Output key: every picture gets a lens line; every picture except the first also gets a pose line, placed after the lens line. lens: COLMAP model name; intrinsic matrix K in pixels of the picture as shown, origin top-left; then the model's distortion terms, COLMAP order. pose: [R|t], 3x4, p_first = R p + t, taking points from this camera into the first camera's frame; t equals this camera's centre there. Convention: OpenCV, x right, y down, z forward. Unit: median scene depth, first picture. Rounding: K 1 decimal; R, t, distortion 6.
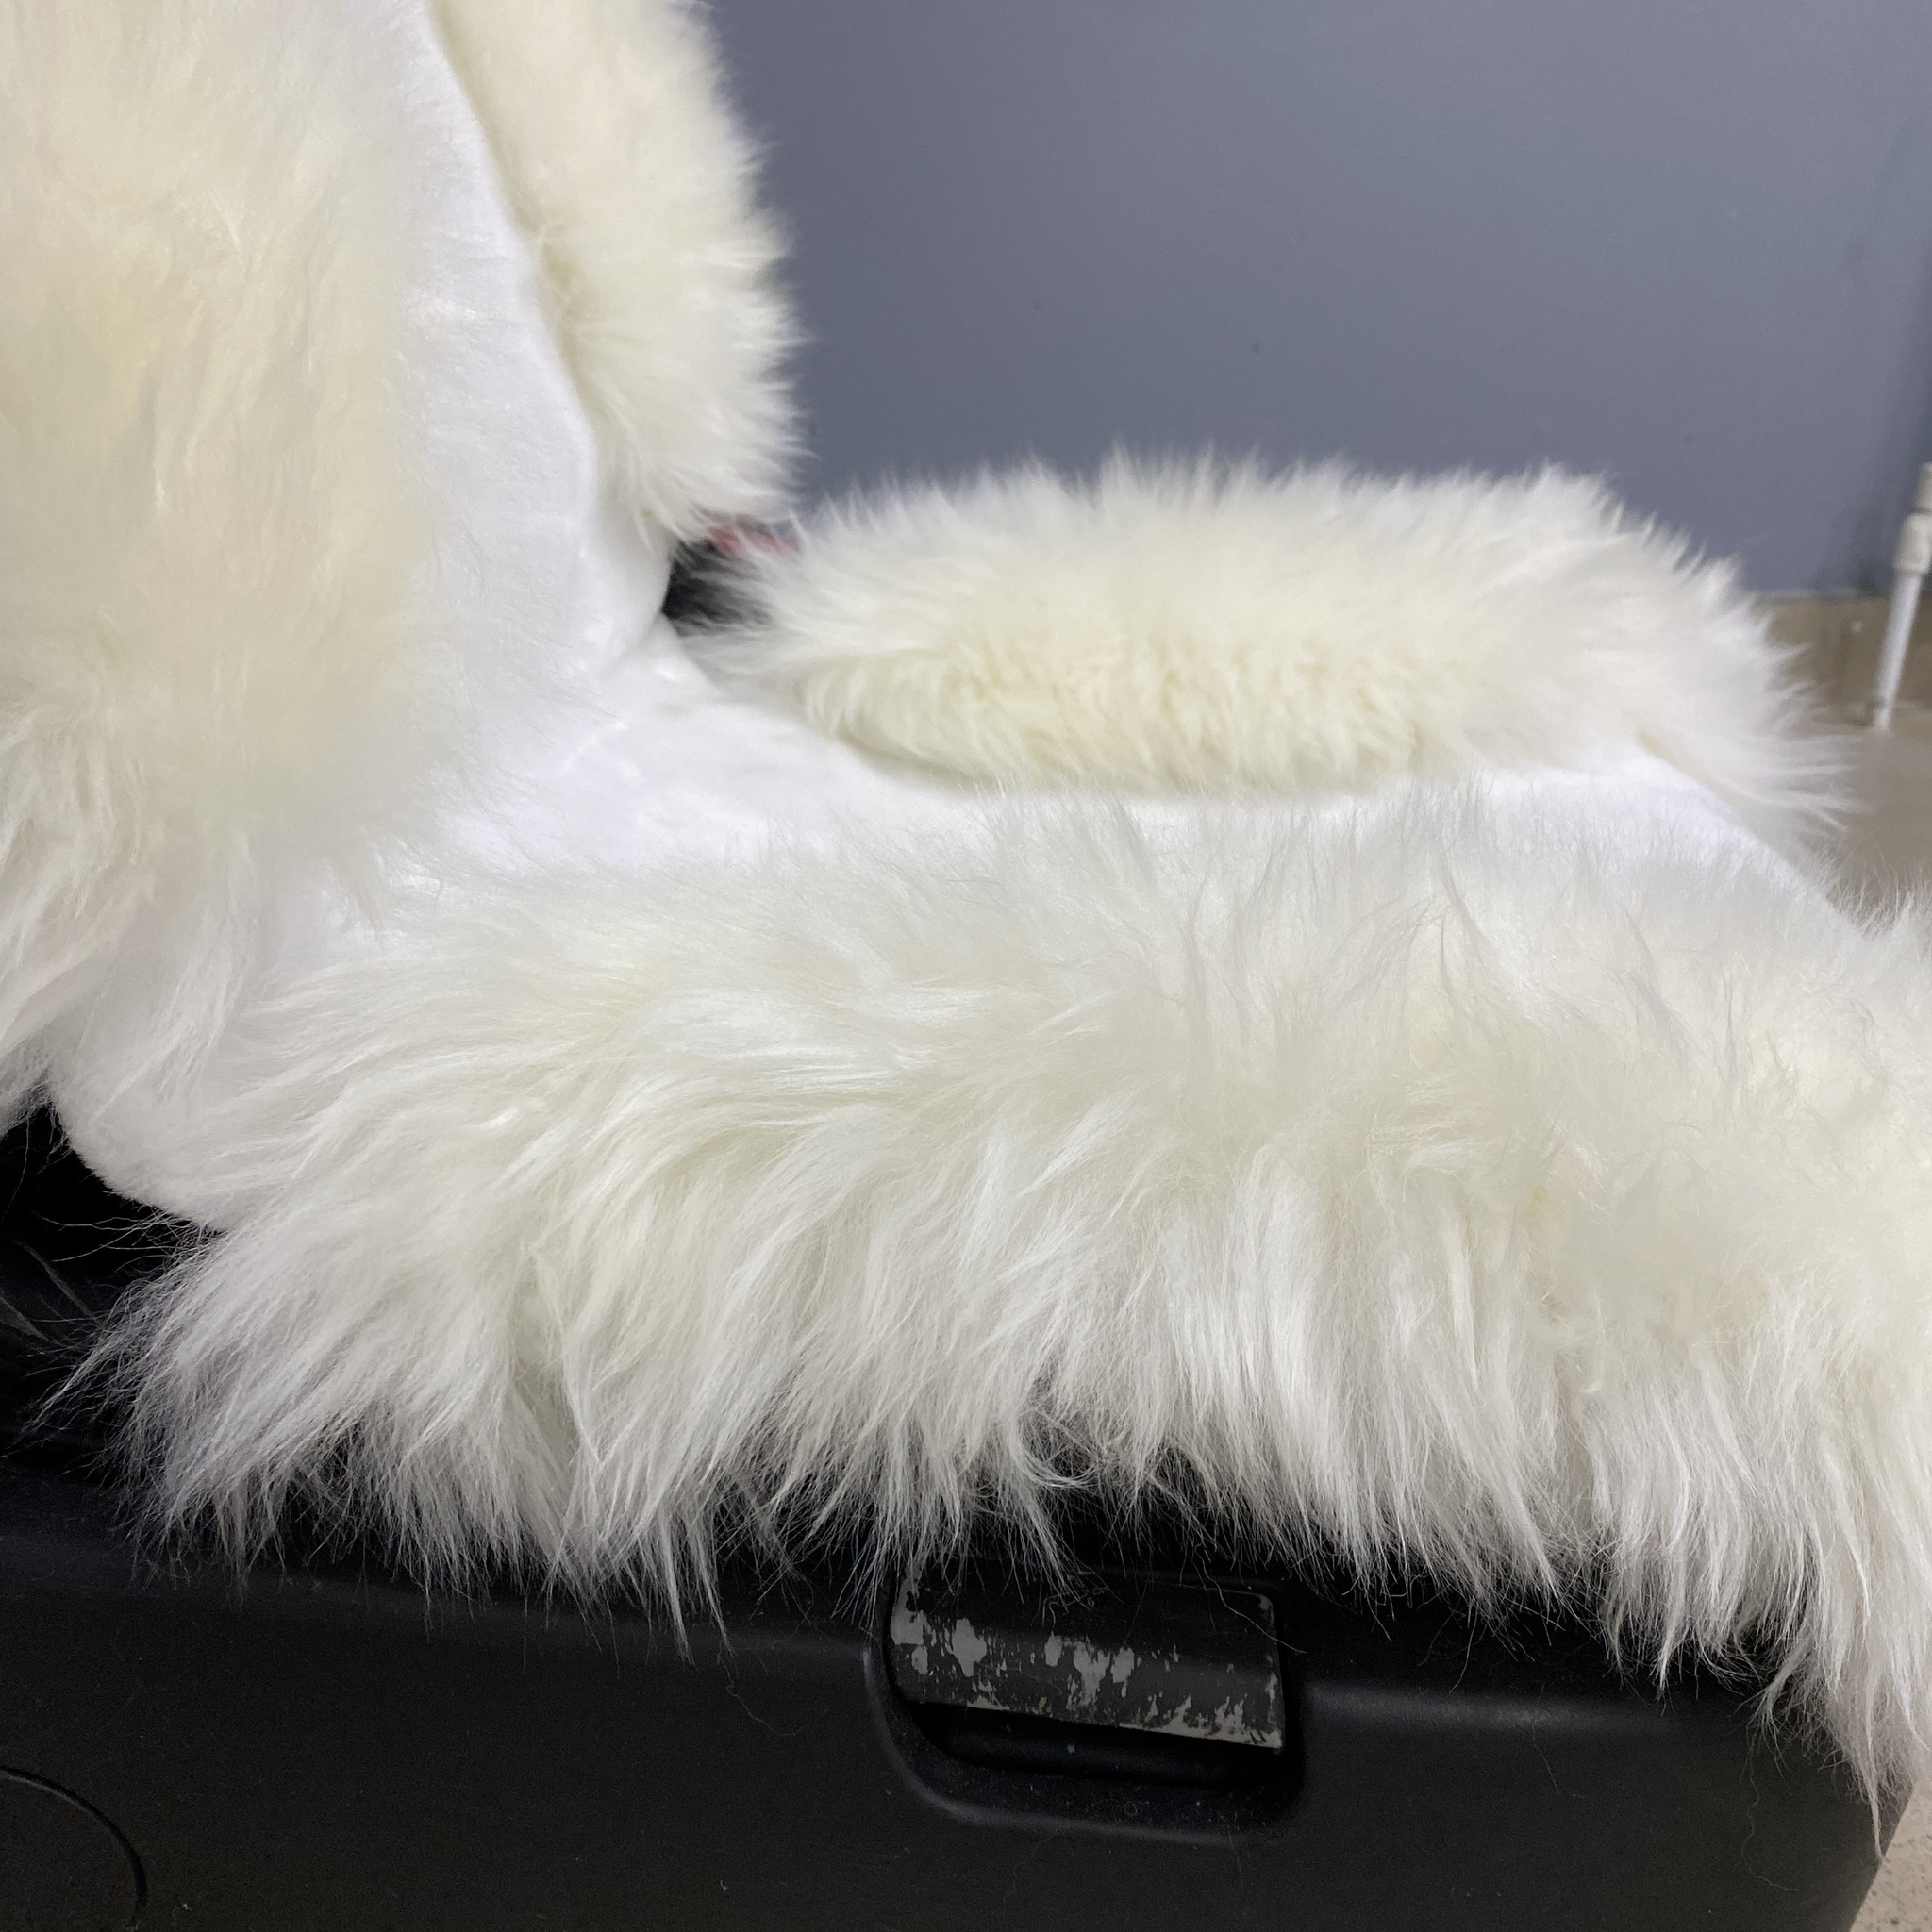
lens RADIAL K [[1958.6, 0, 1013.6], [0, 1958.6, 994.0], [0, 0, 1]] dist [0.006374, 0.000000]
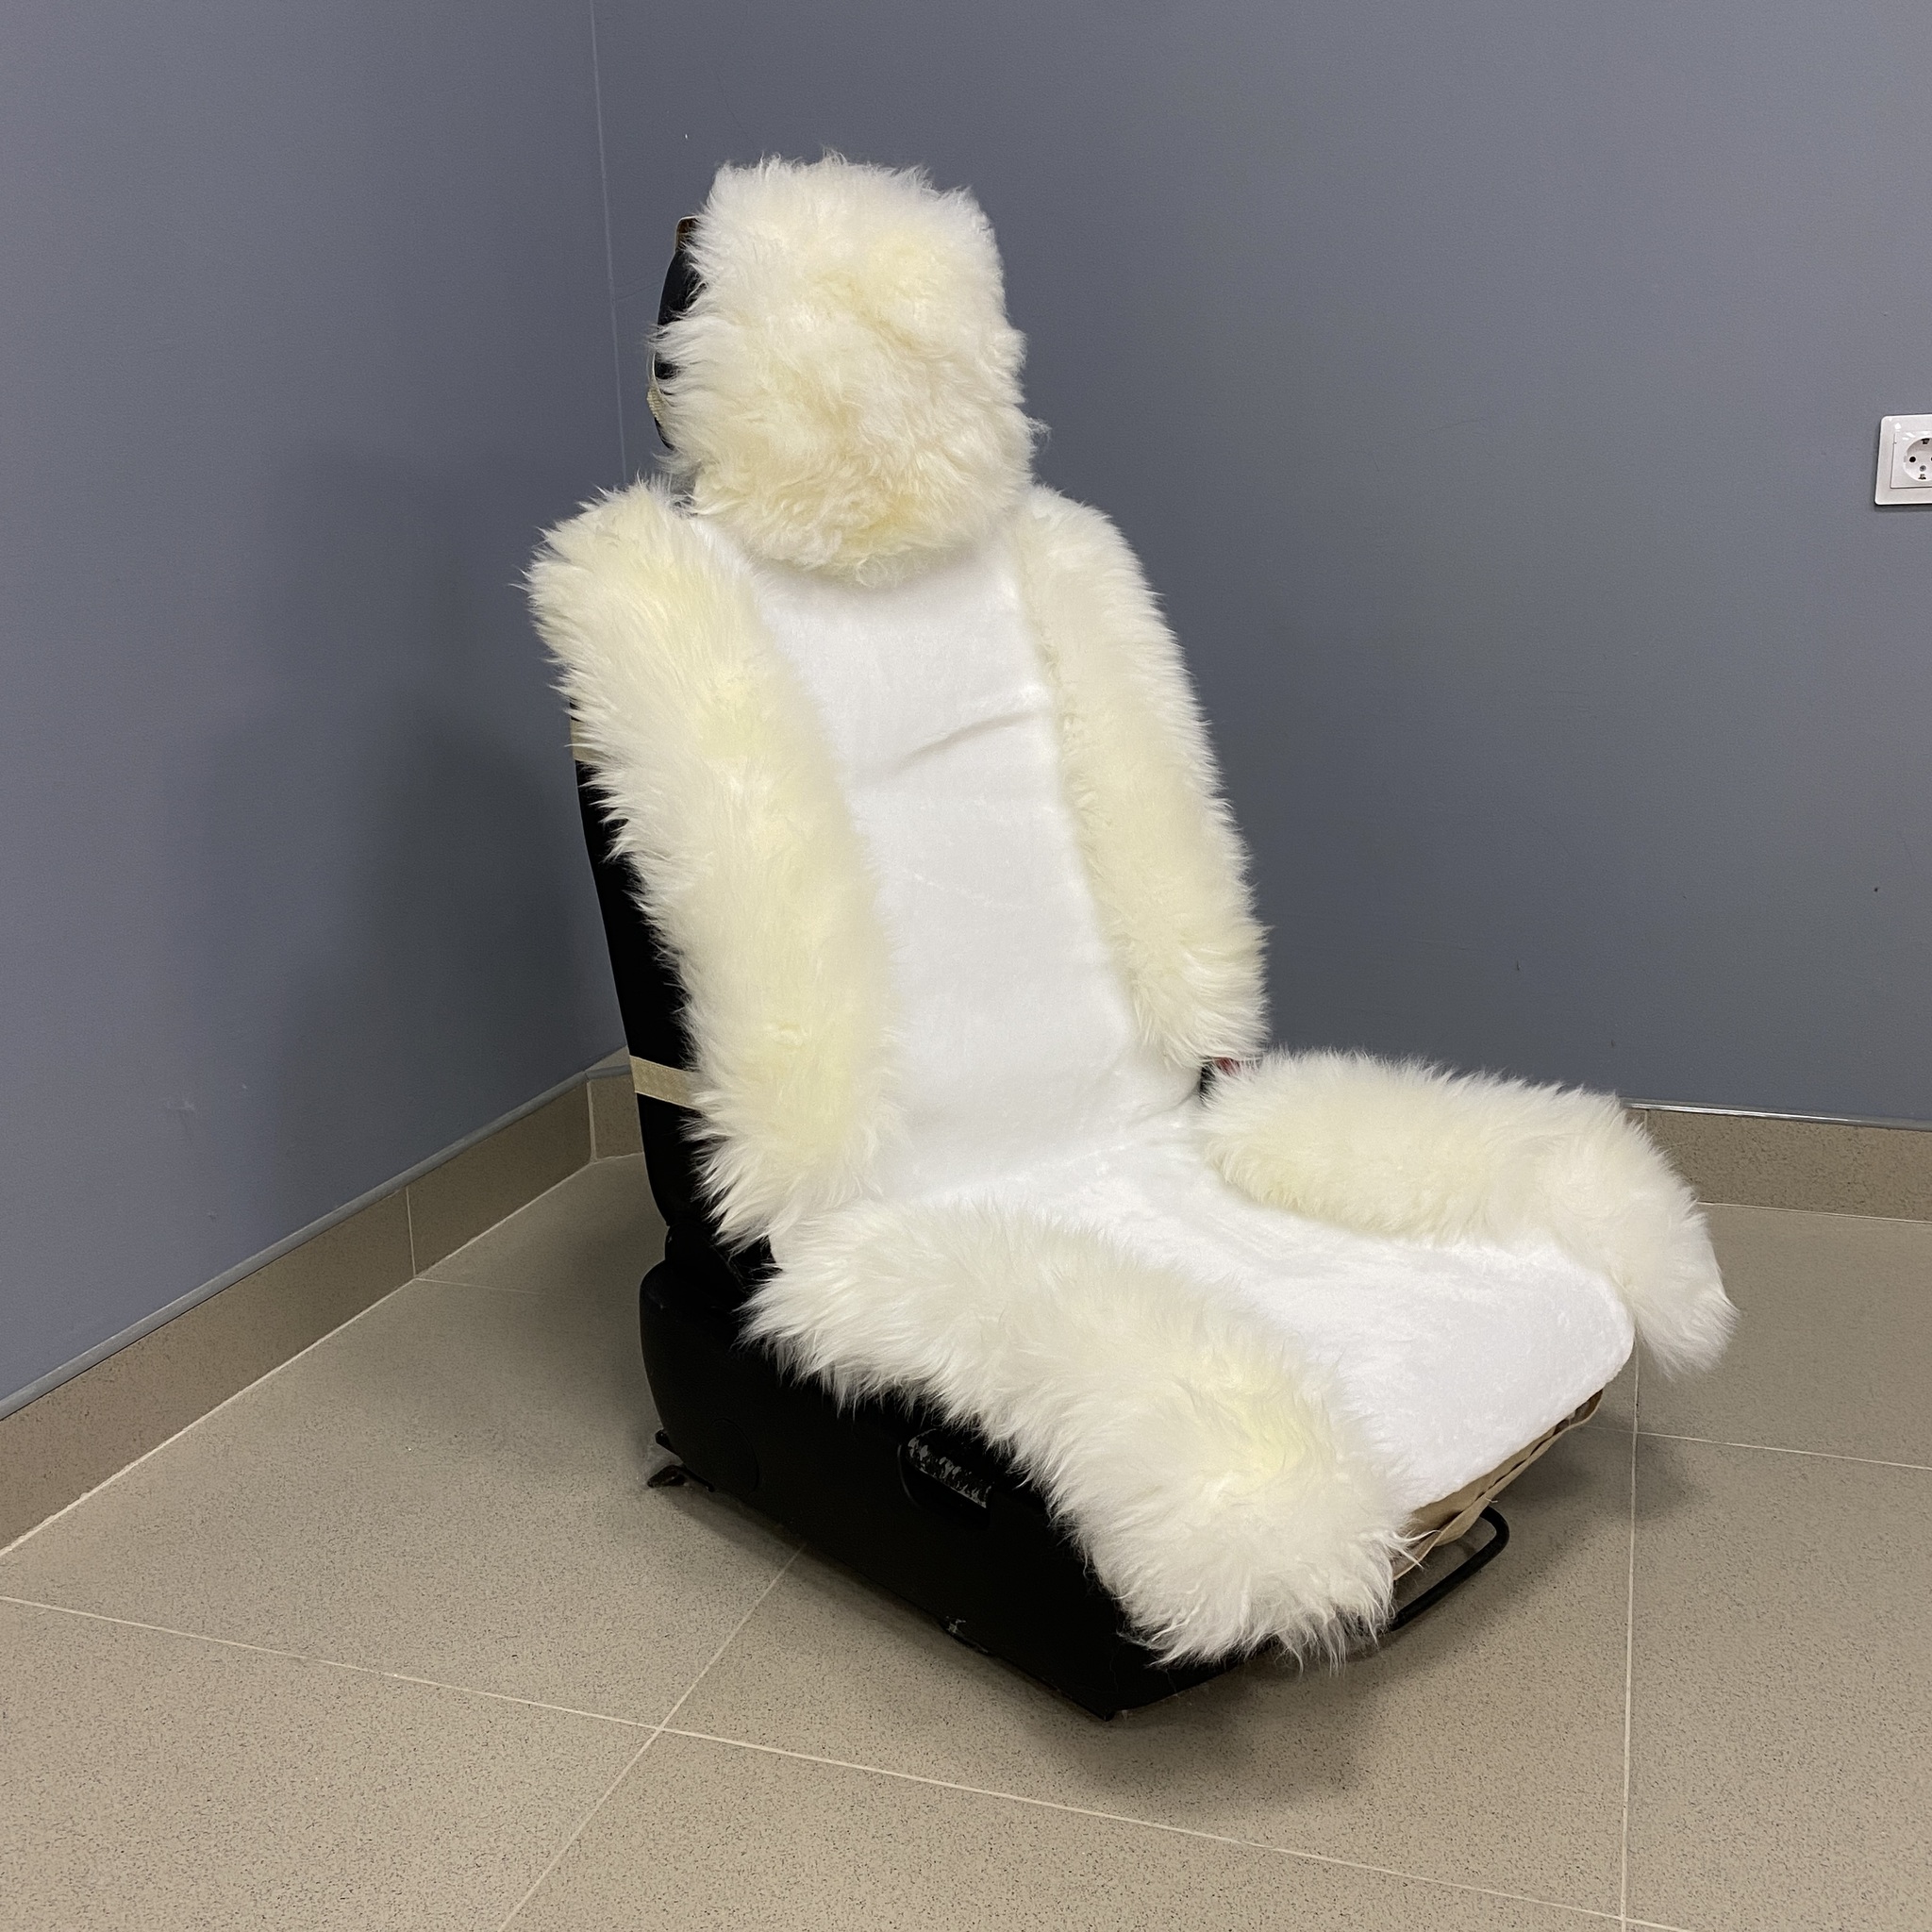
lens RADIAL K [[1958.6, 0, 981.0], [0, 1958.6, 996.6], [0, 0, 1]] dist [0.006374, 0.000000]
pose [[0.741945, 0.108359, -0.661646, 2.151216], [-0.205628, 0.976071, -0.070731, -0.206322], [0.638149, 0.188532, 0.746473, -1.552247]]
